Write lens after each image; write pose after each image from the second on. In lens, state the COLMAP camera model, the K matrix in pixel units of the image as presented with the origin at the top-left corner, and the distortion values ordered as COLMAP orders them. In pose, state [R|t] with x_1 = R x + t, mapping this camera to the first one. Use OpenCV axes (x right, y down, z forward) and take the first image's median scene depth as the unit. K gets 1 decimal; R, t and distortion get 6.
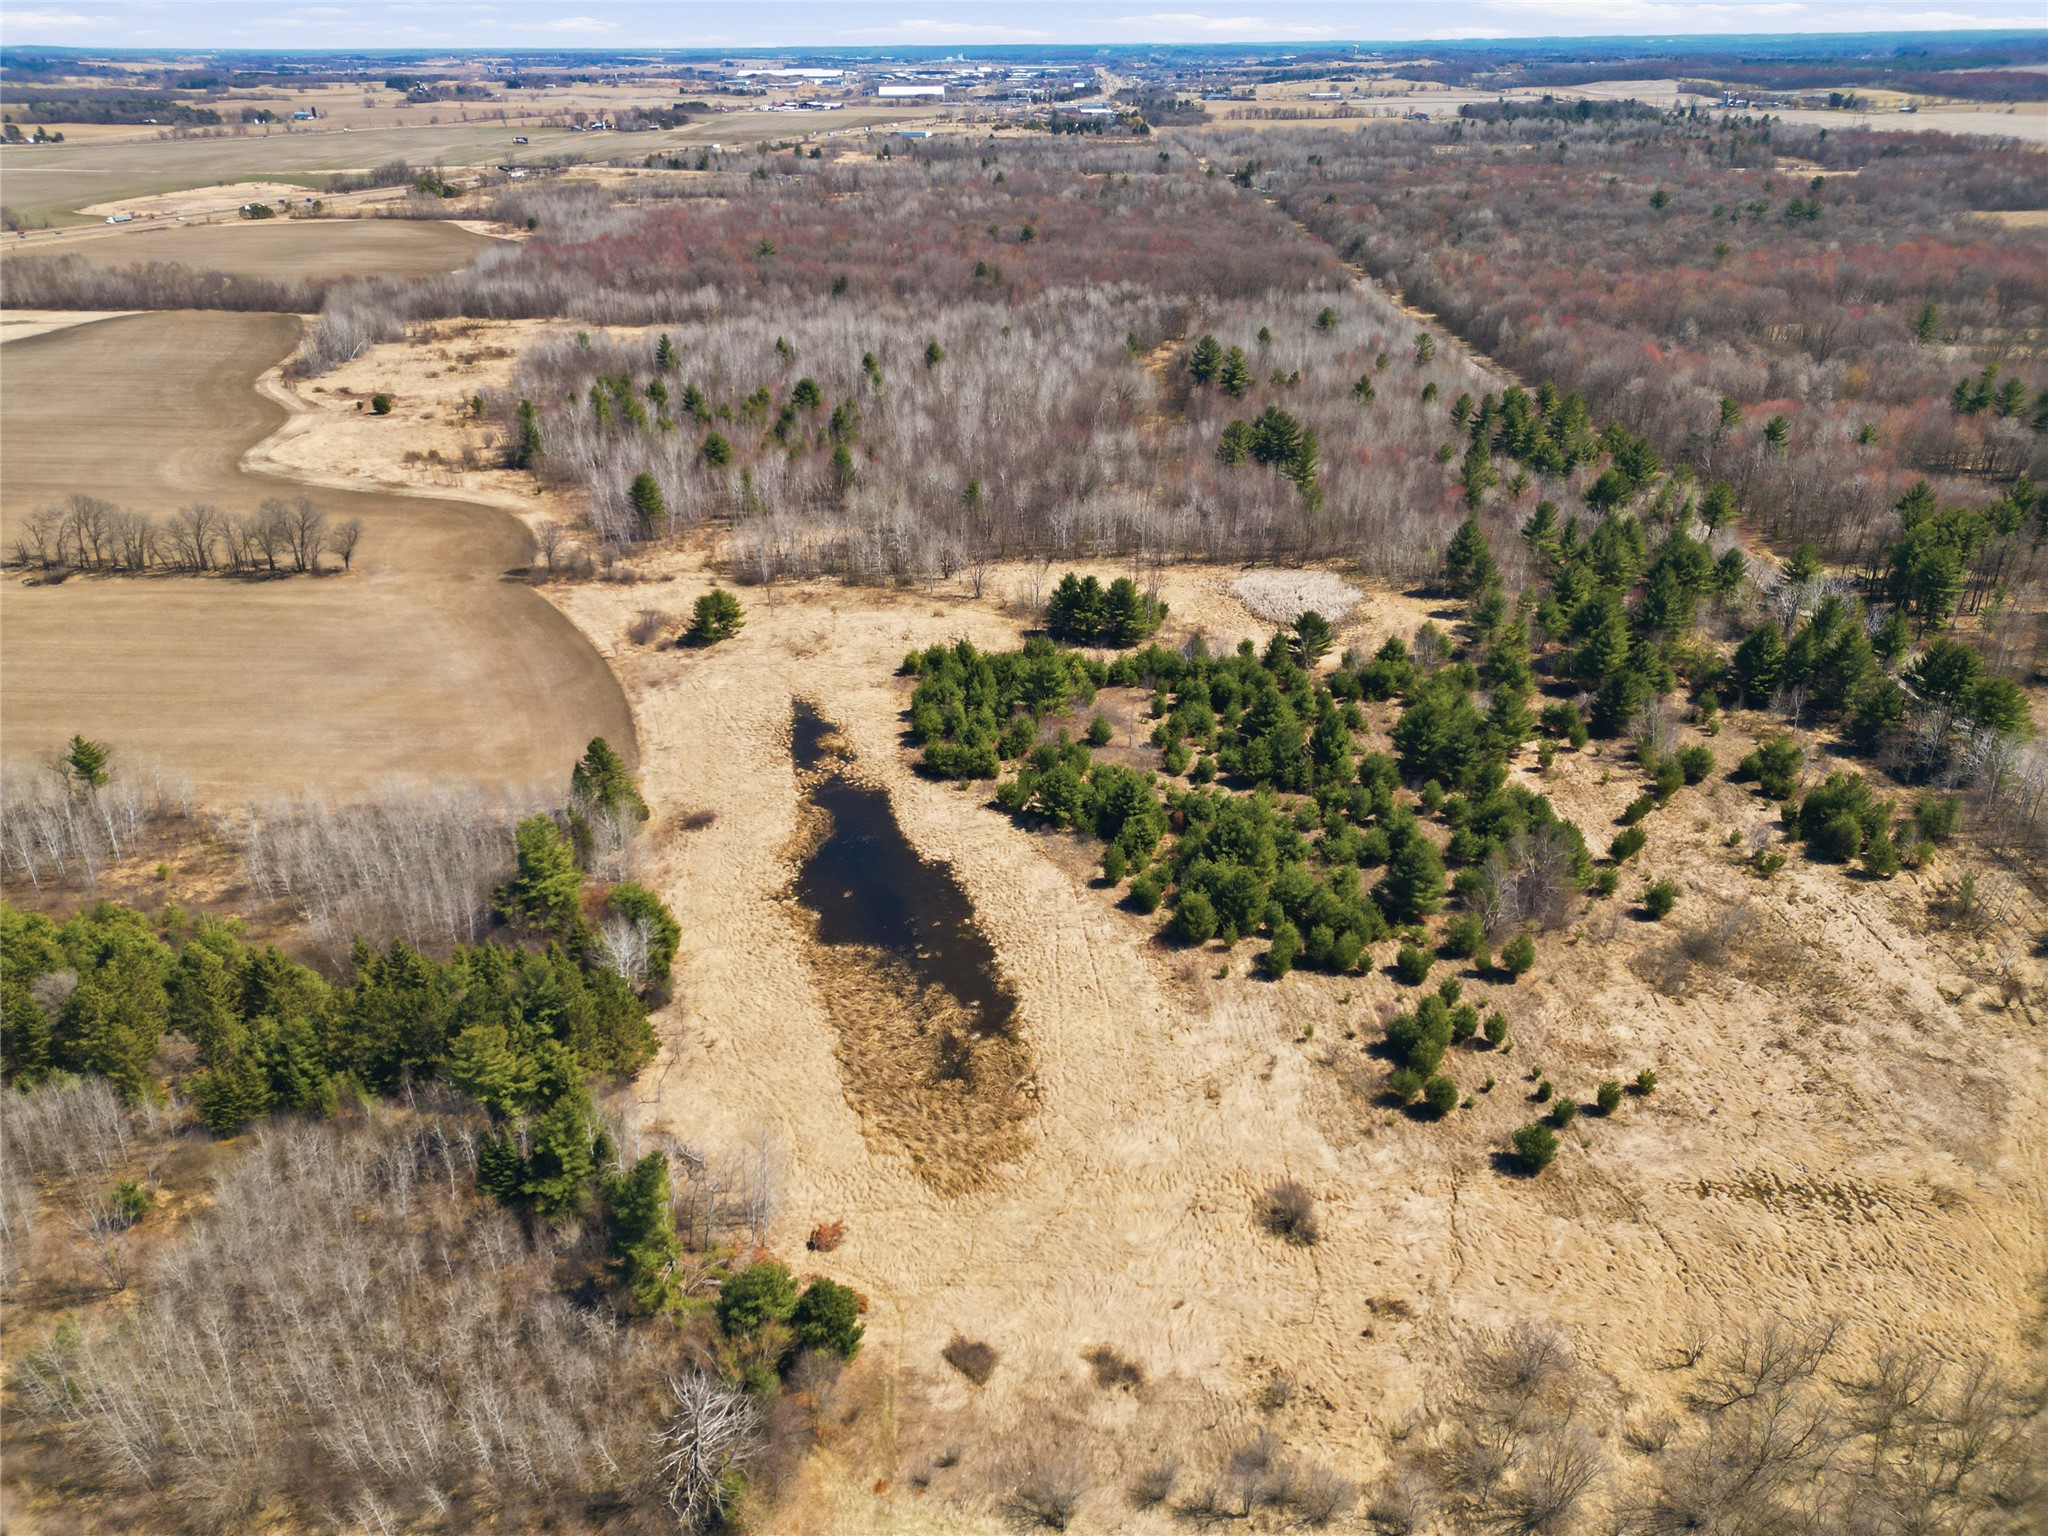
lens RADIAL K [[1440.8, 0, 1010.2], [0, 1440.8, 769.5], [0, 0, 1]] dist [0.000222, 0.025704]
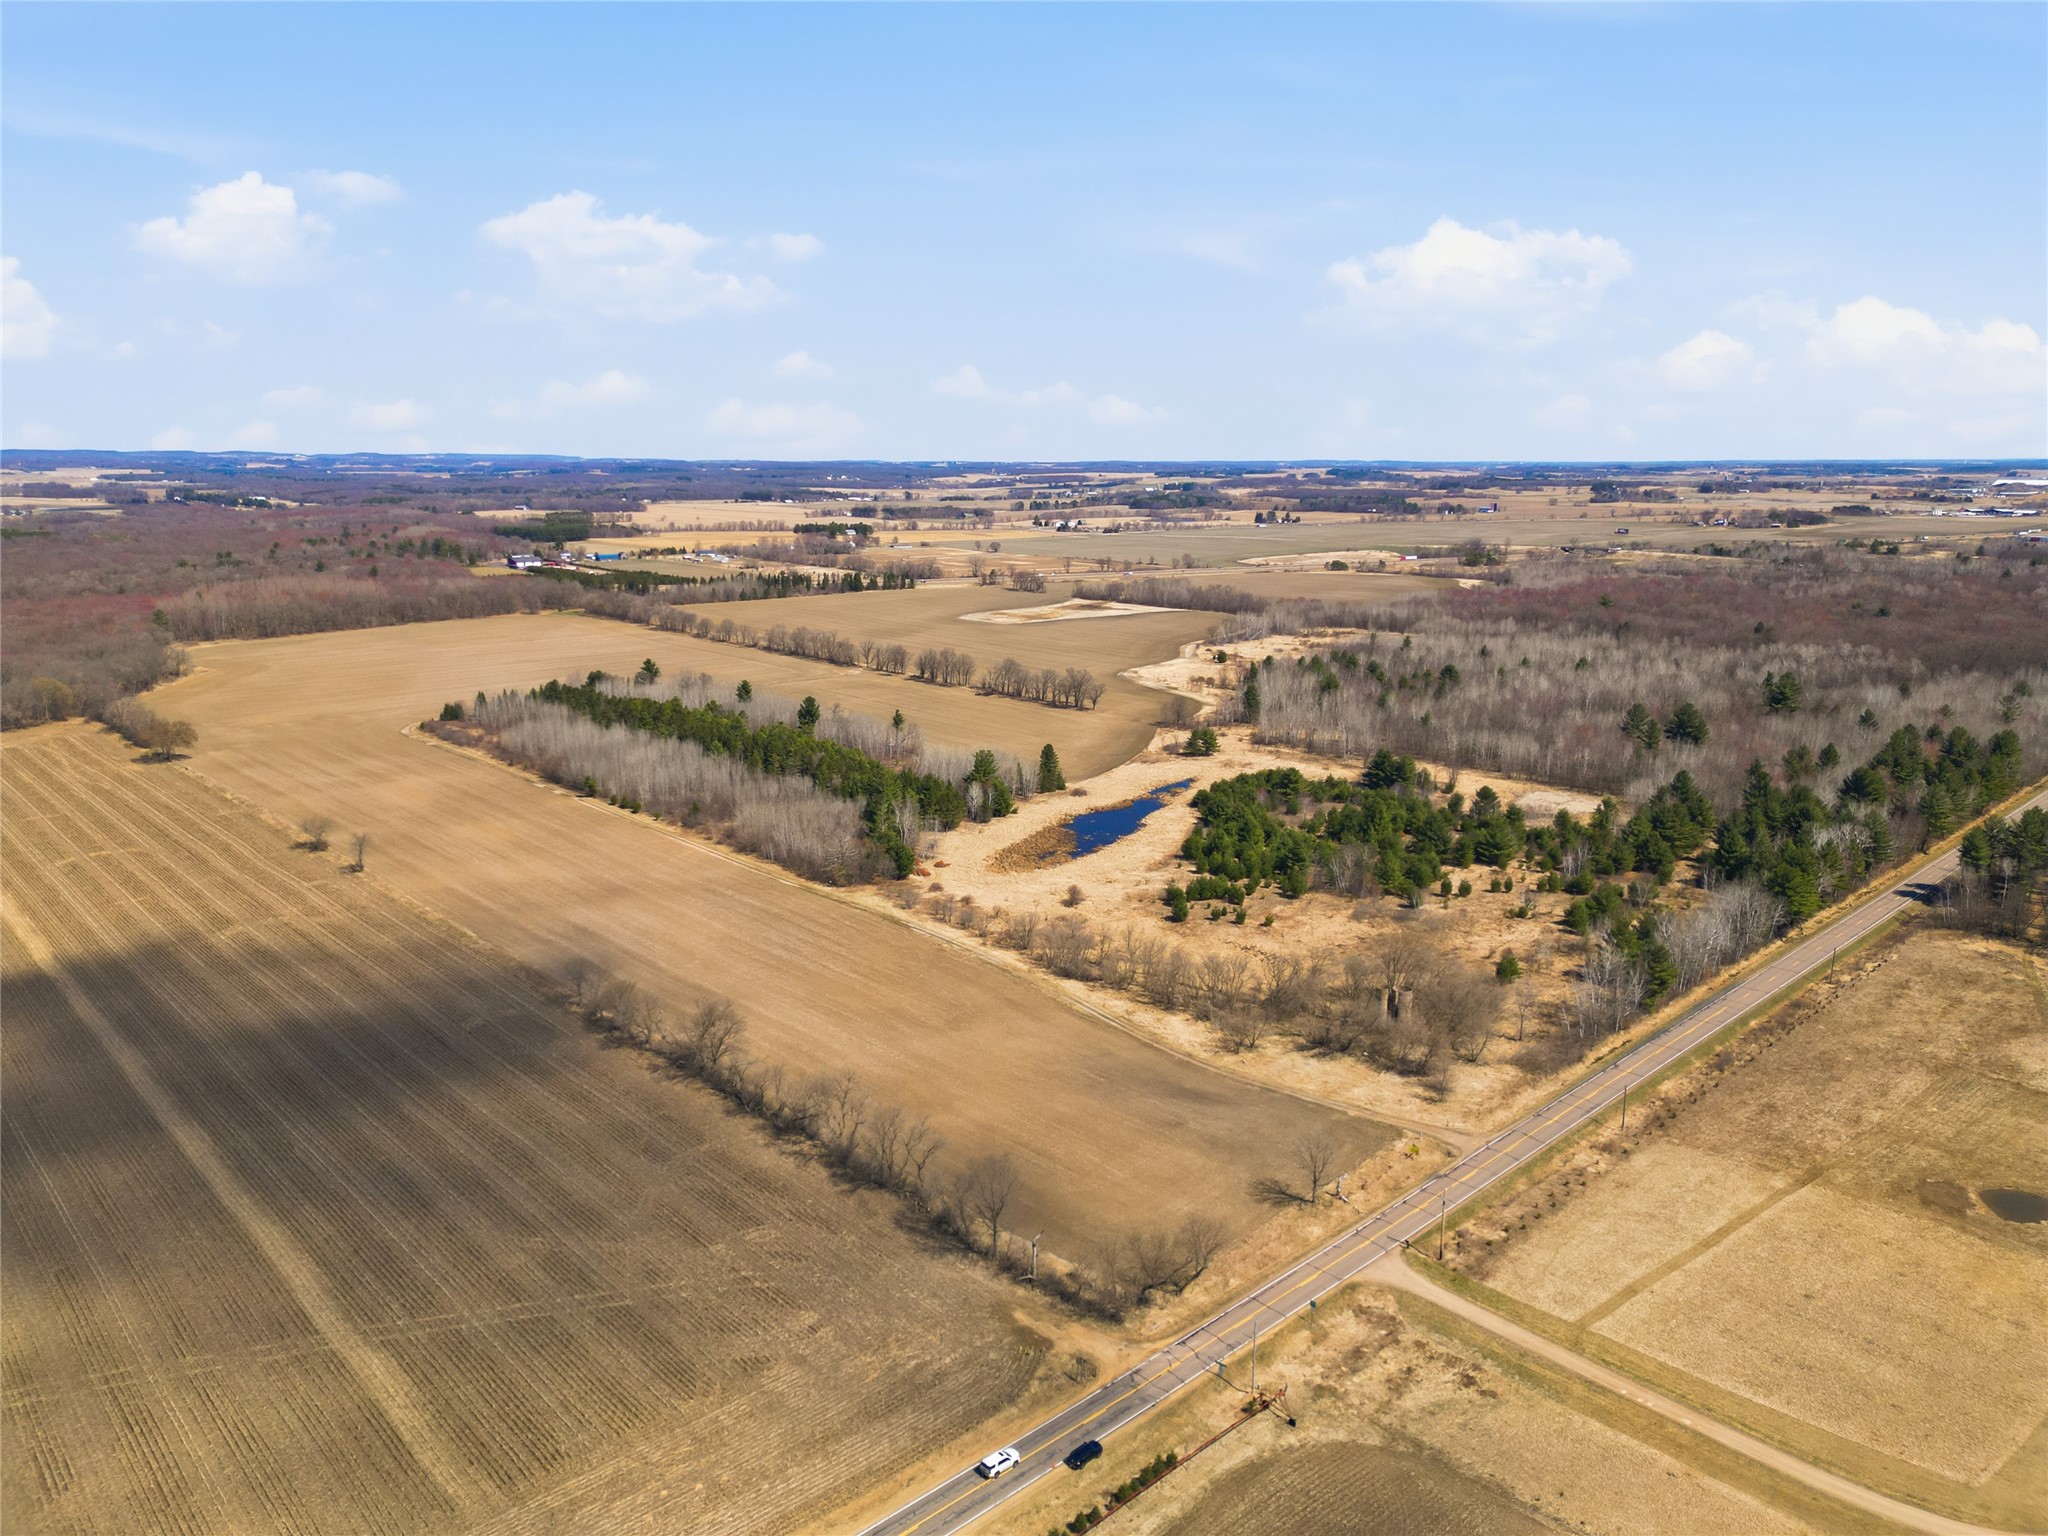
lens RADIAL K [[1415.6, 0, 1024.0], [0, 1415.6, 768.0], [0, 0, 1]] dist [0.131498, -0.177090]
pose [[0.703518, 0.160164, -0.692395, 0.132795], [-0.327406, 0.937768, -0.115742, 0.030660], [0.630768, 0.308121, 0.712175, -0.062238]]
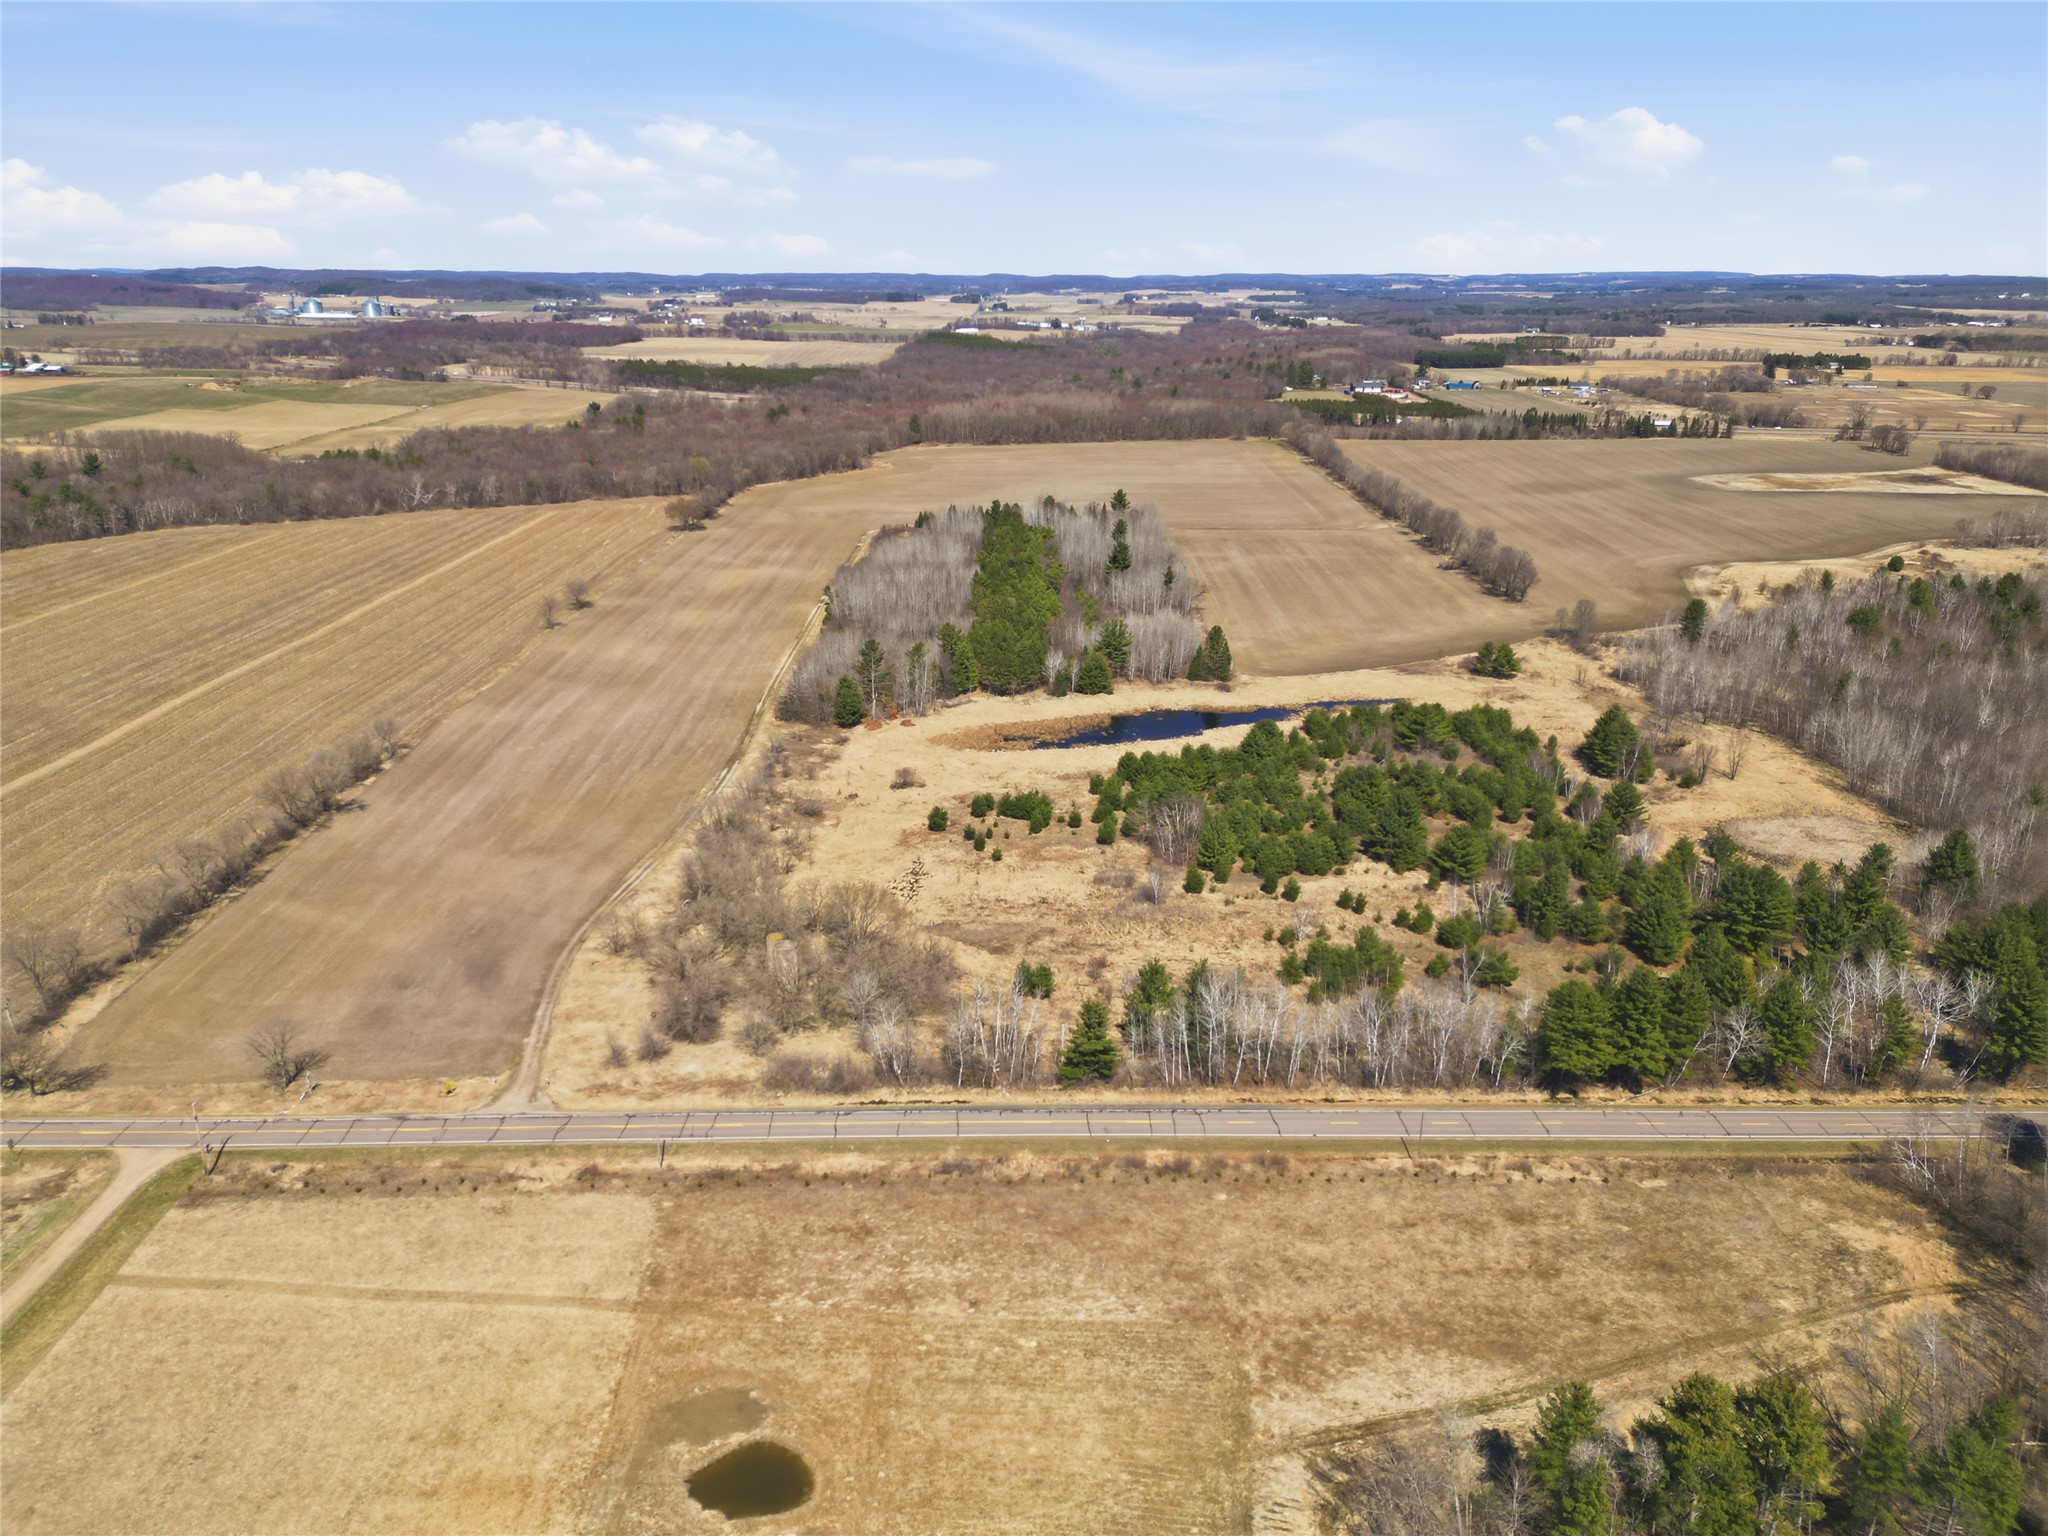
lens RADIAL K [[1428.1, 0, 1015.7], [0, 1428.1, 760.8], [0, 0, 1]] dist [0.073594, -0.061713]
pose [[0.025980, 0.328163, -0.944264, 0.170519], [-0.453221, 0.845792, 0.281472, -0.031224], [0.891020, 0.420647, 0.170704, 0.057901]]
